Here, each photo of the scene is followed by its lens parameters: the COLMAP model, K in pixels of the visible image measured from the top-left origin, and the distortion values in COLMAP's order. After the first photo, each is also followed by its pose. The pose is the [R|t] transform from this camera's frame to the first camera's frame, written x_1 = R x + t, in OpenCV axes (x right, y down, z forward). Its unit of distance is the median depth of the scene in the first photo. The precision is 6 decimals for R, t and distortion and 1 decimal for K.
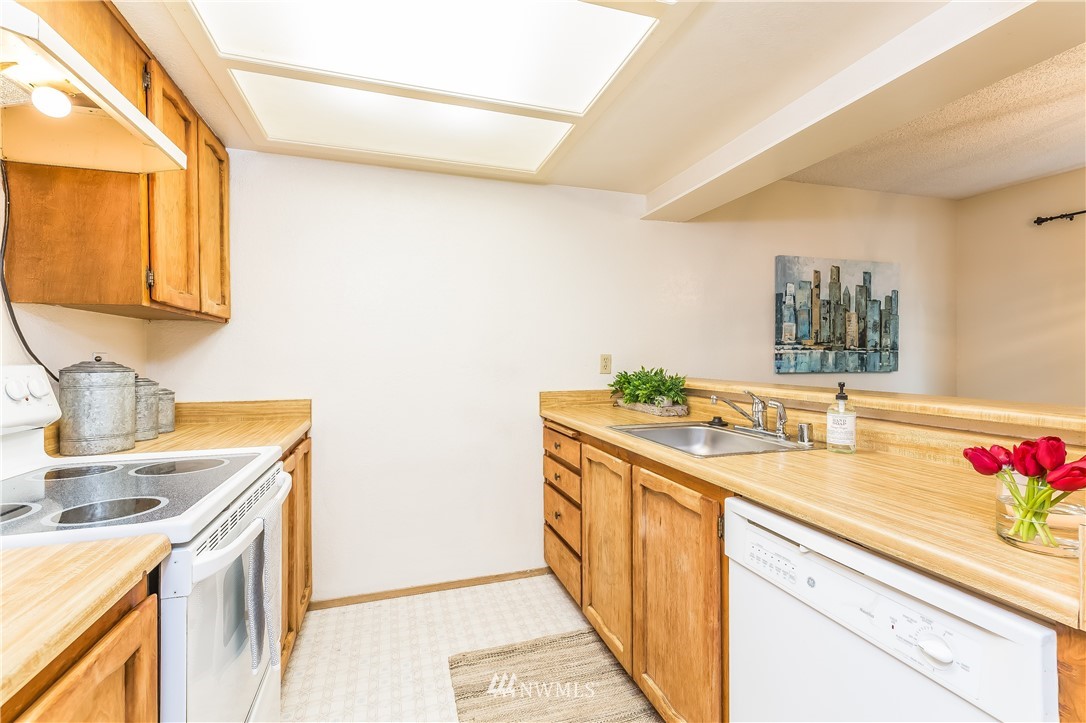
lens RADIAL K [[492.0, 0, 546.5], [0, 492.0, 360.5], [0, 0, 1]] dist [0.029921, -0.002924]
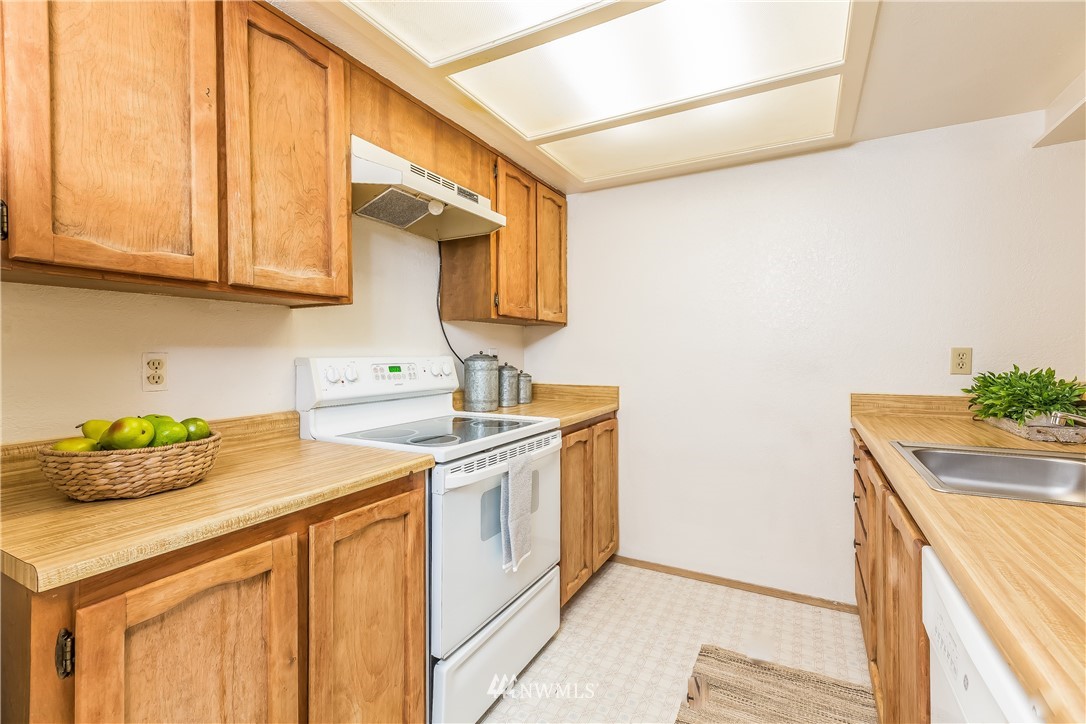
lens RADIAL K [[492.0, 0, 543.0], [0, 492.0, 354.6], [0, 0, 1]] dist [0.029921, -0.002924]
pose [[0.692158, 0.004631, -0.721731, 0.292683], [-0.006577, 0.999978, 0.000109, 0.001410], [0.721716, 0.004671, 0.692173, 0.046467]]
